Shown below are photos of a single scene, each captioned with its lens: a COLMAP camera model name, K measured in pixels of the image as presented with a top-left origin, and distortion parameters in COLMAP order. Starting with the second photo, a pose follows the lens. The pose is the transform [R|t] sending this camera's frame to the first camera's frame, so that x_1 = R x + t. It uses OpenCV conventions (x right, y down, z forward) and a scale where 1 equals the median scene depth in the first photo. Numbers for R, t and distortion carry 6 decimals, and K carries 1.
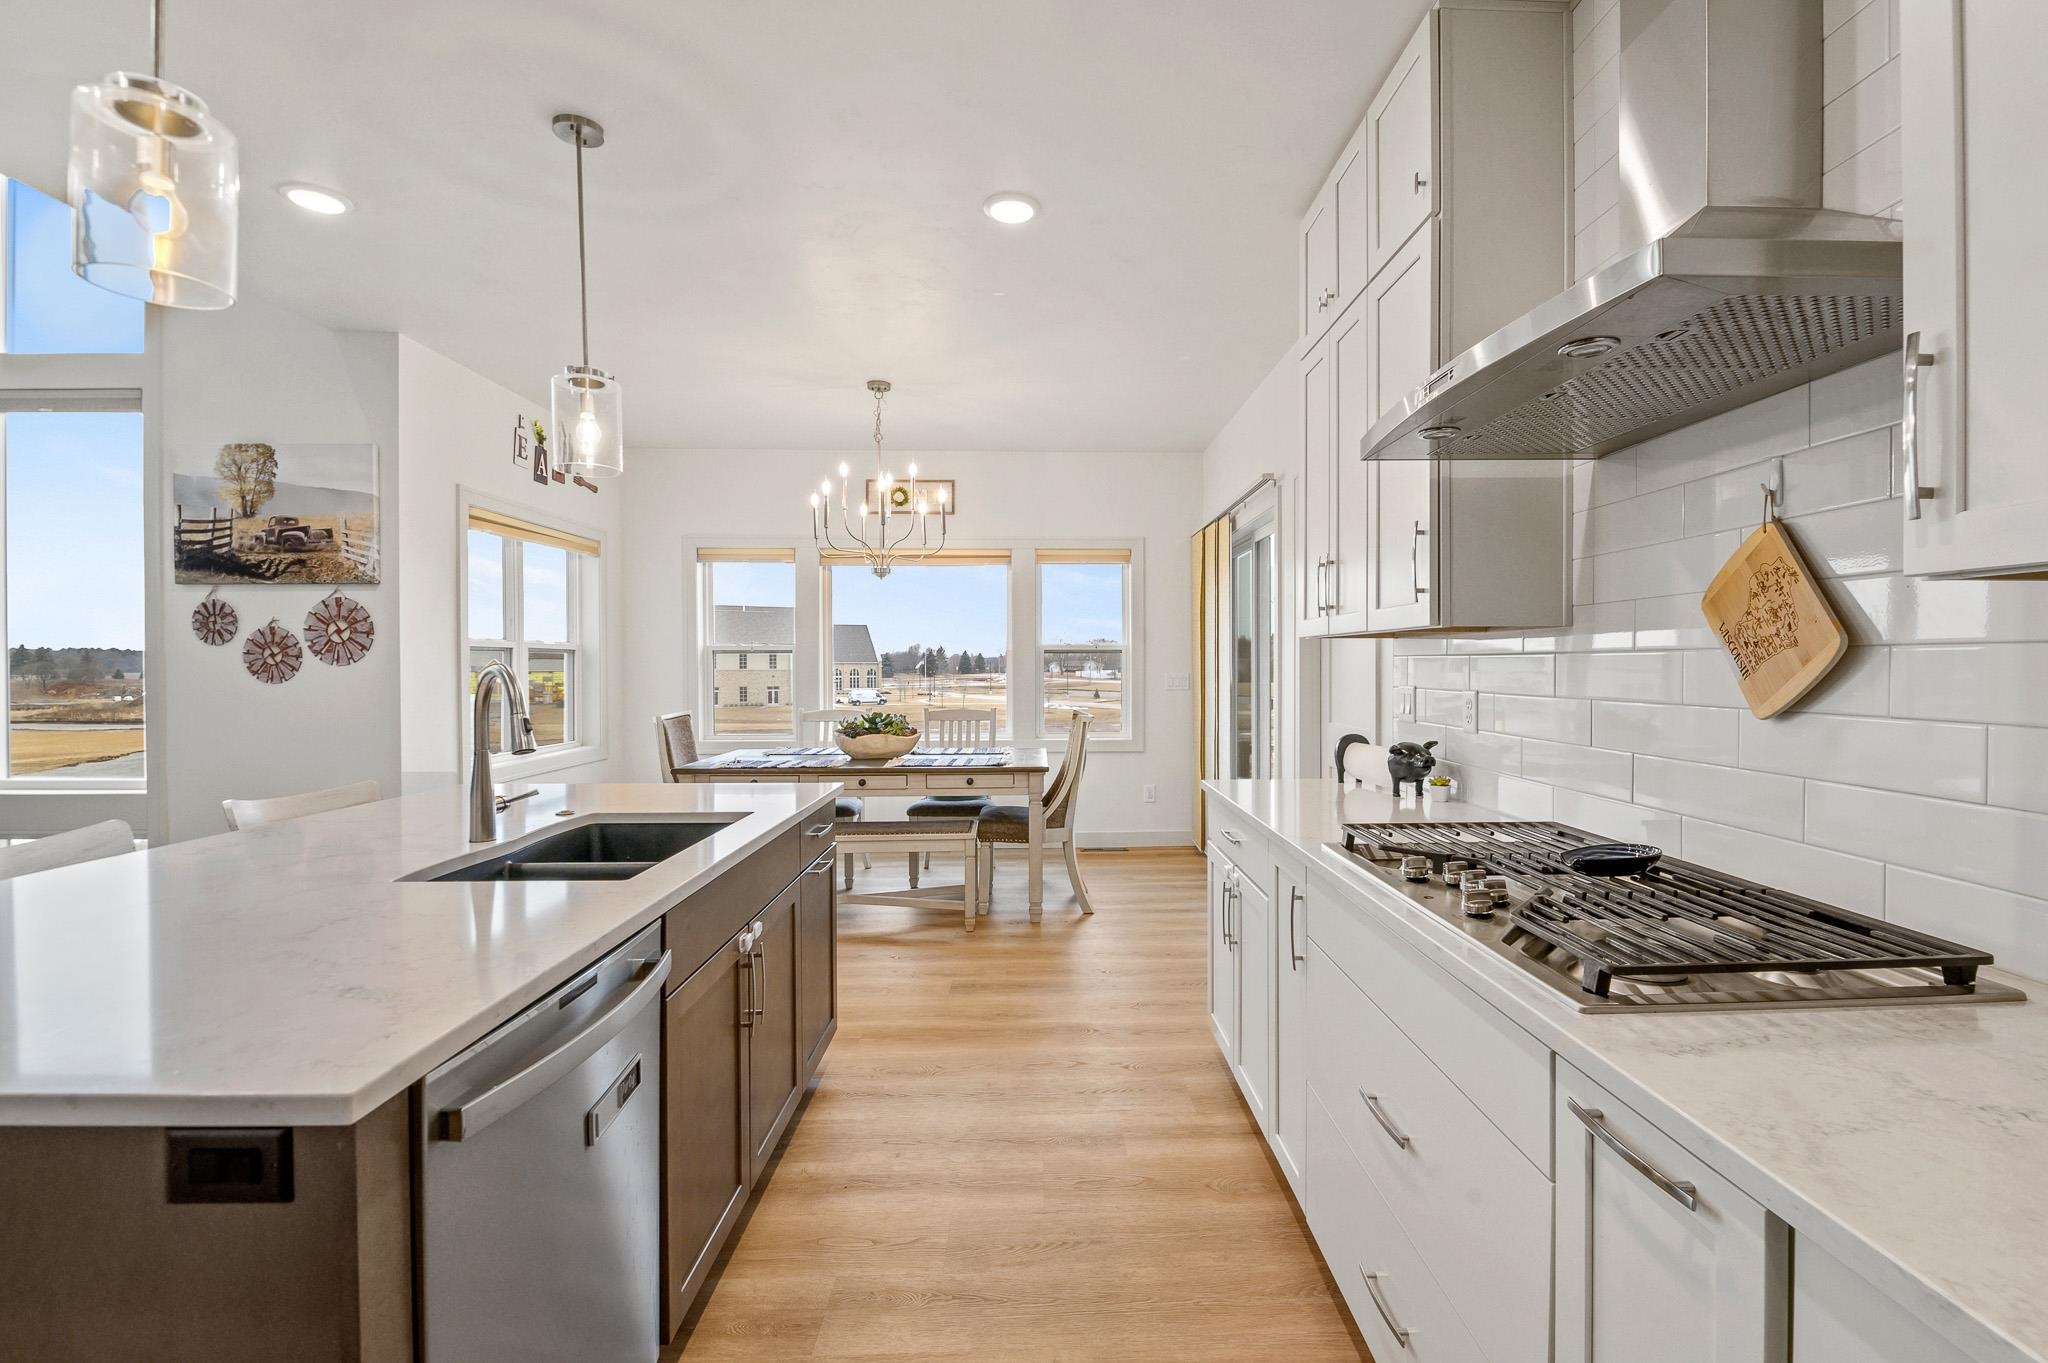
lens RADIAL K [[912.4, 0, 1083.2], [0, 912.4, 679.7], [0, 0, 1]] dist [-0.001418, -0.009147]
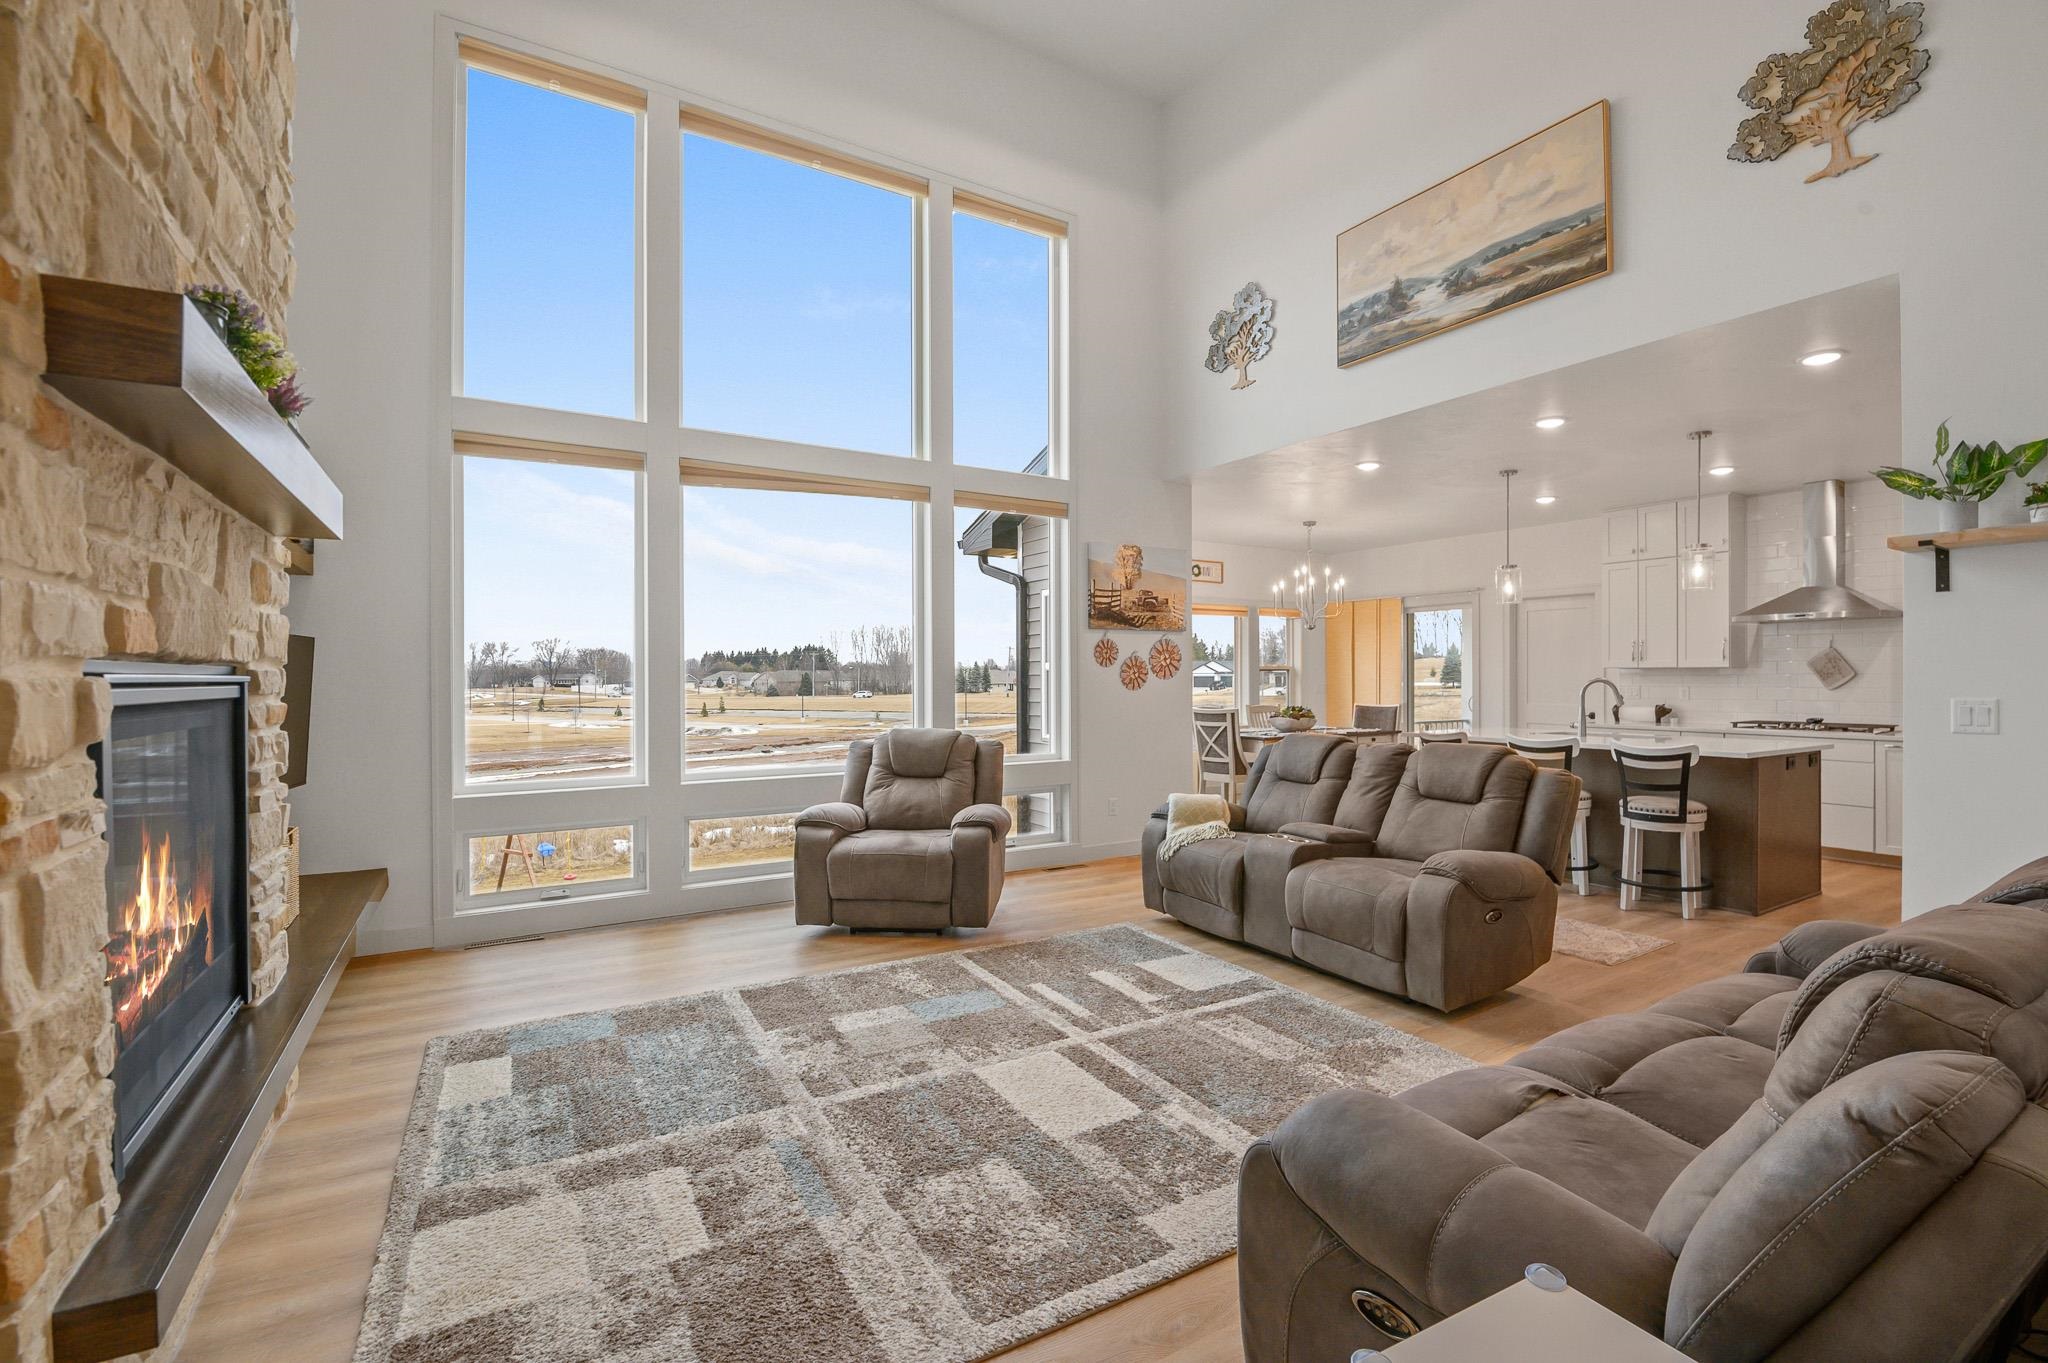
lens RADIAL K [[912.4, 0, 1052.1], [0, 912.4, 679.4], [0, 0, 1]] dist [-0.001418, -0.009147]
pose [[0.871092, -0.003436, 0.491108, -2.943751], [0.010877, 0.999865, -0.012299, 0.004626], [-0.491000, 0.016055, 0.871012, -0.597905]]
